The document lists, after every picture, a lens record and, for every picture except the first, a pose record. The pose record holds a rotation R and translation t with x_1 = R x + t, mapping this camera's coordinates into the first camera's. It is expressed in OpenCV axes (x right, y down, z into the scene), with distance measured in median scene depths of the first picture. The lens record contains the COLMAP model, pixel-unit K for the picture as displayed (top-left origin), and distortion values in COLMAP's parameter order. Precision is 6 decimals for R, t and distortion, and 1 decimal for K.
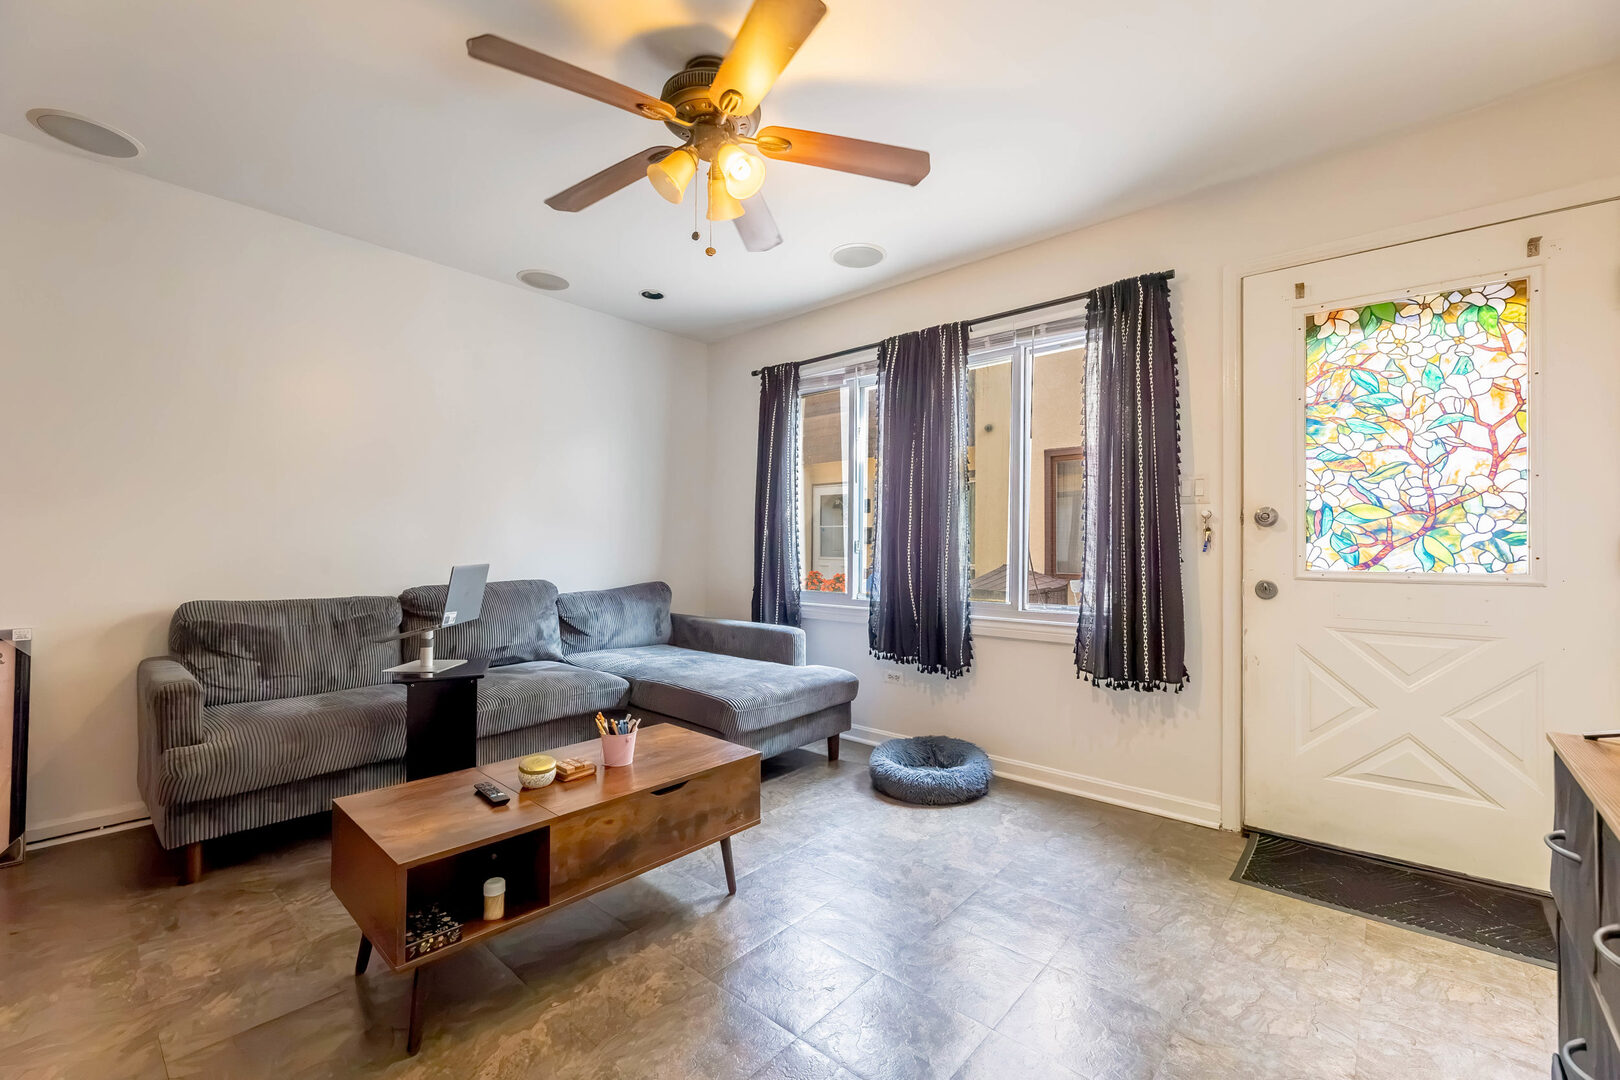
lens RADIAL K [[662.9, 0, 810.0], [0, 662.9, 540.0], [0, 0, 1]] dist [-0.001402, -0.000176]
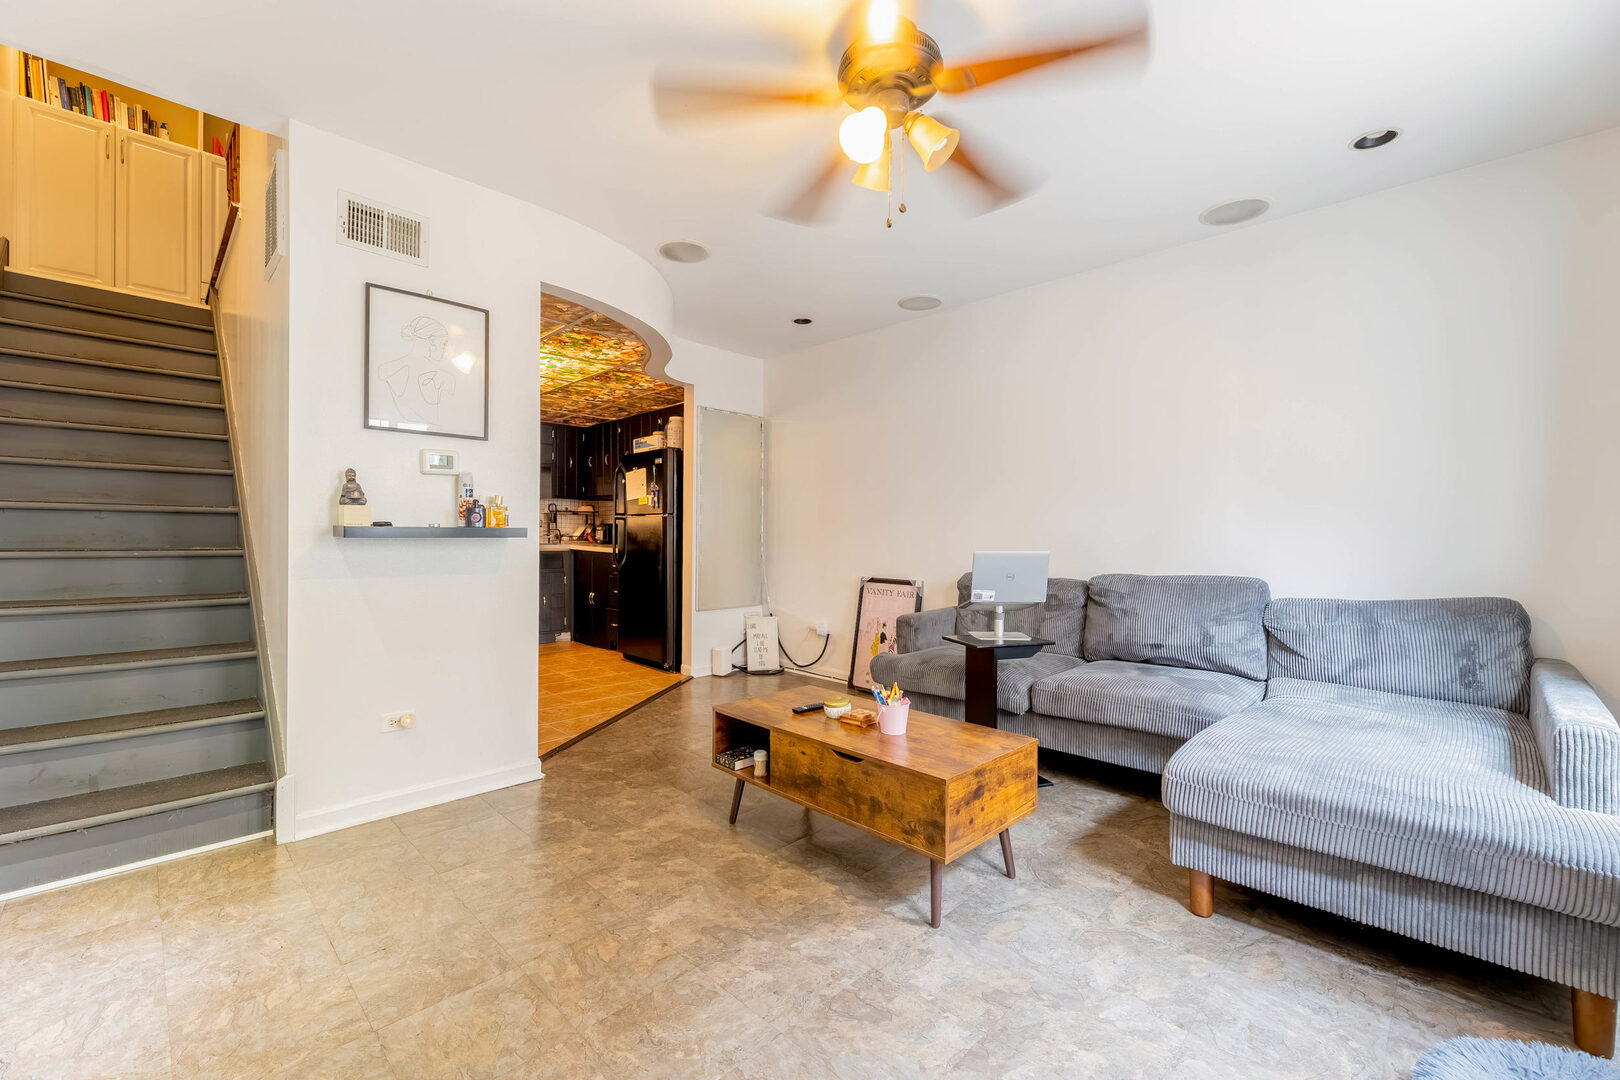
lens RADIAL K [[662.9, 0, 810.0], [0, 662.9, 540.0], [0, 0, 1]] dist [-0.001402, -0.000176]
pose [[-0.053460, 0.001966, -0.998568, 0.521724], [0.004356, 0.999989, 0.001736, 0.012257], [0.998560, -0.004257, -0.053468, 0.599707]]
